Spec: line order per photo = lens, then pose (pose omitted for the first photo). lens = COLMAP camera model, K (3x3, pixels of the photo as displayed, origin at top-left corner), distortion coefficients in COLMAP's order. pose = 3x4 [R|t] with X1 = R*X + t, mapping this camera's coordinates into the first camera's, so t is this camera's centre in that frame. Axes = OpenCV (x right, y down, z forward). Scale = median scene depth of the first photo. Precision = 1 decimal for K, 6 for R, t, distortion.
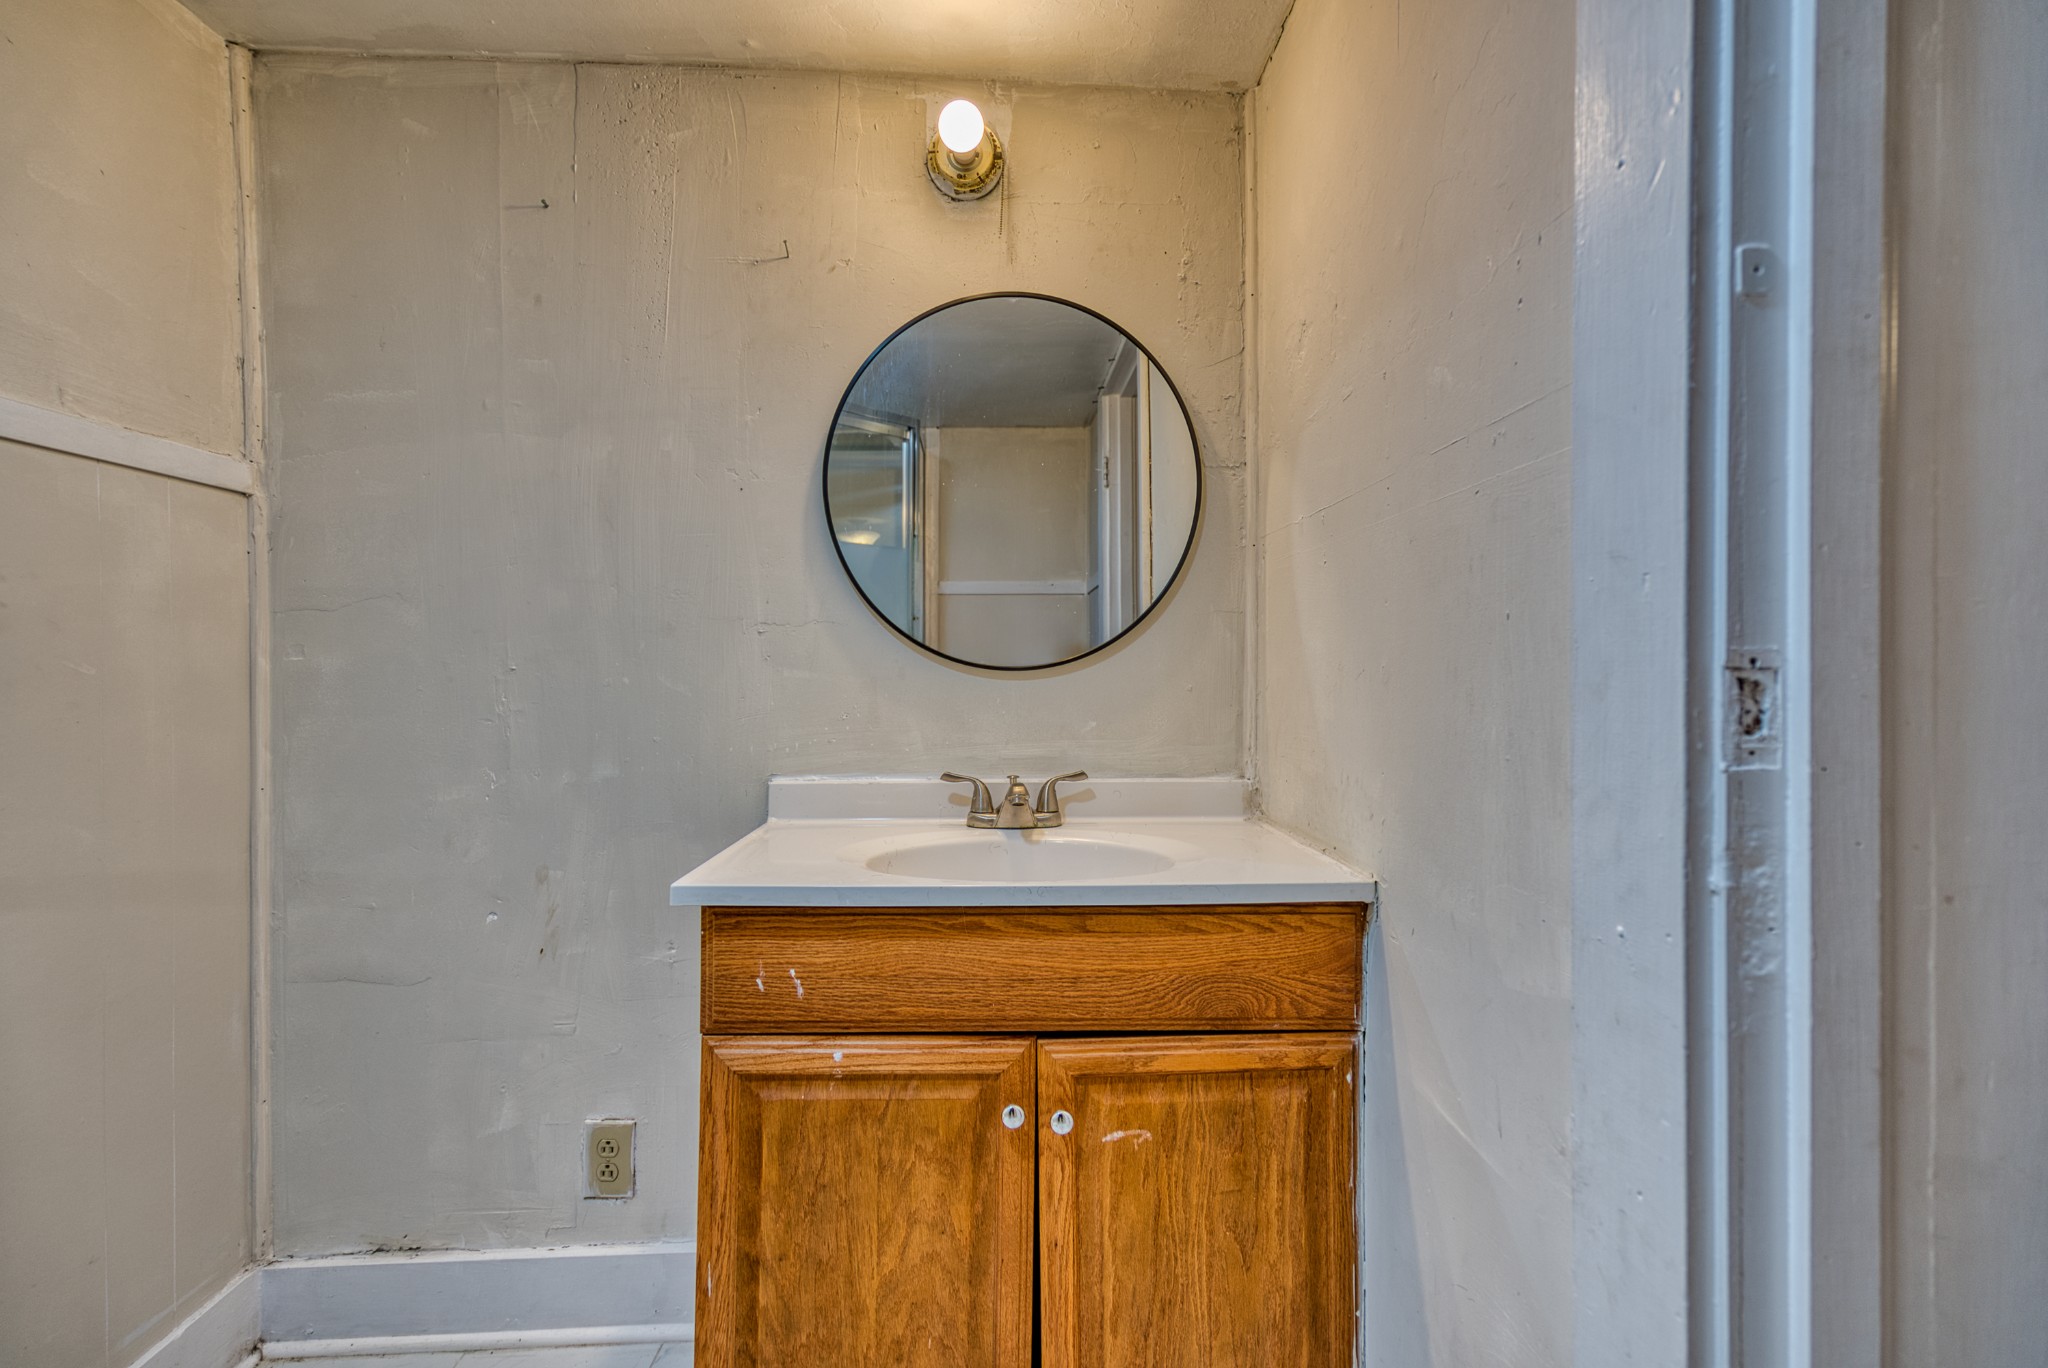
lens RADIAL K [[940.7, 0, 1039.1], [0, 940.7, 685.2], [0, 0, 1]] dist [-0.001399, 0.007086]
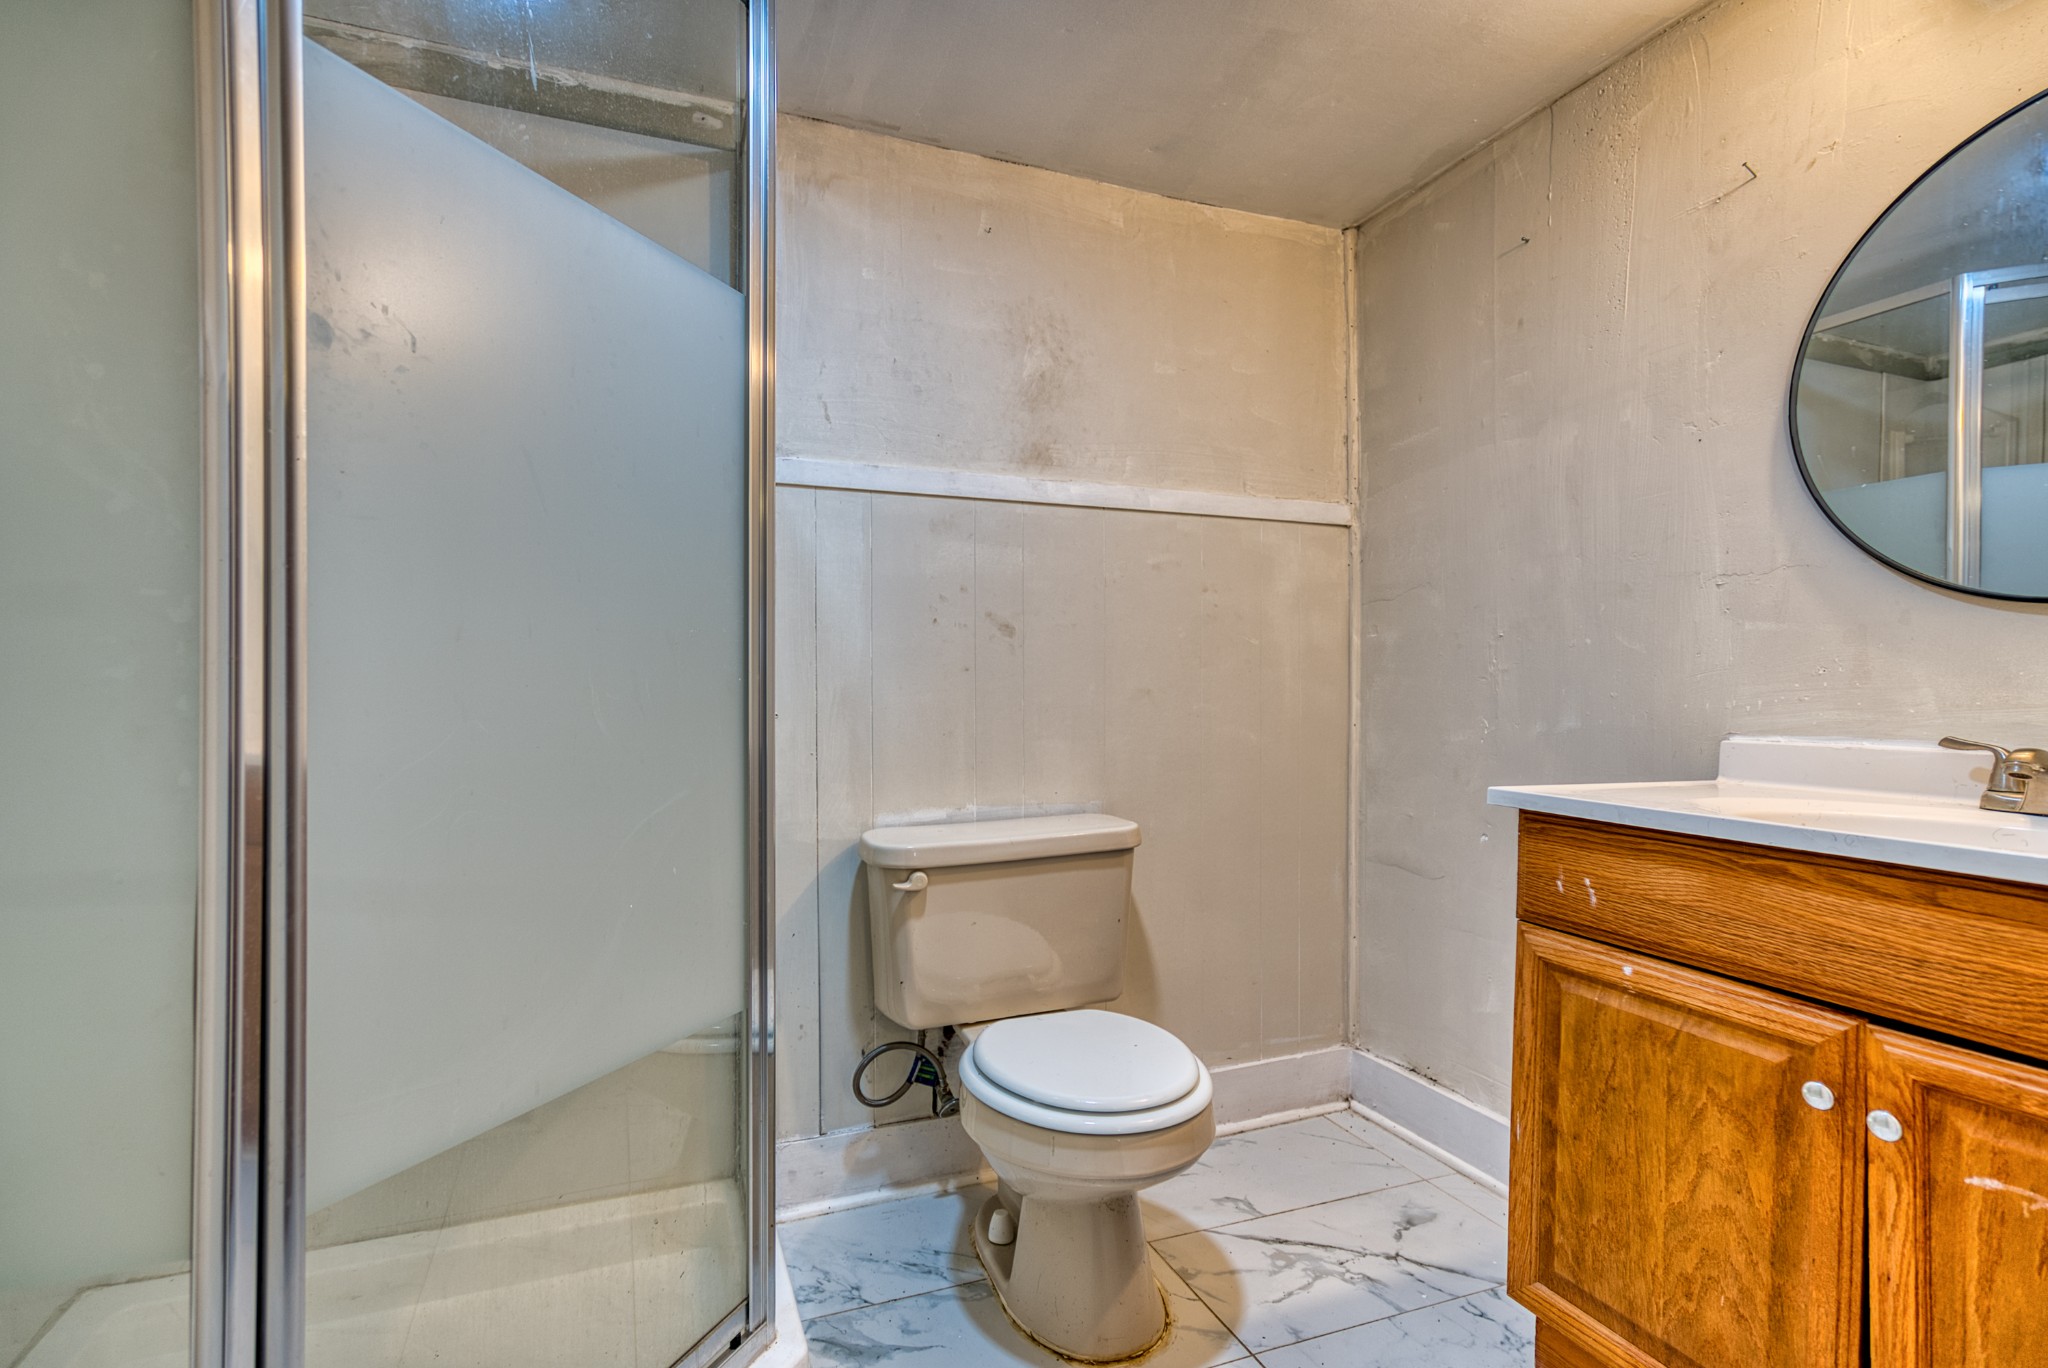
lens RADIAL K [[940.7, 0, 1020.8], [0, 940.7, 698.7], [0, 0, 1]] dist [-0.001399, 0.007086]
pose [[0.349362, 0.011319, -0.936920, 0.385078], [-0.012179, 0.999897, 0.007539, 0.066802], [0.936909, 0.008777, 0.349464, -0.003143]]
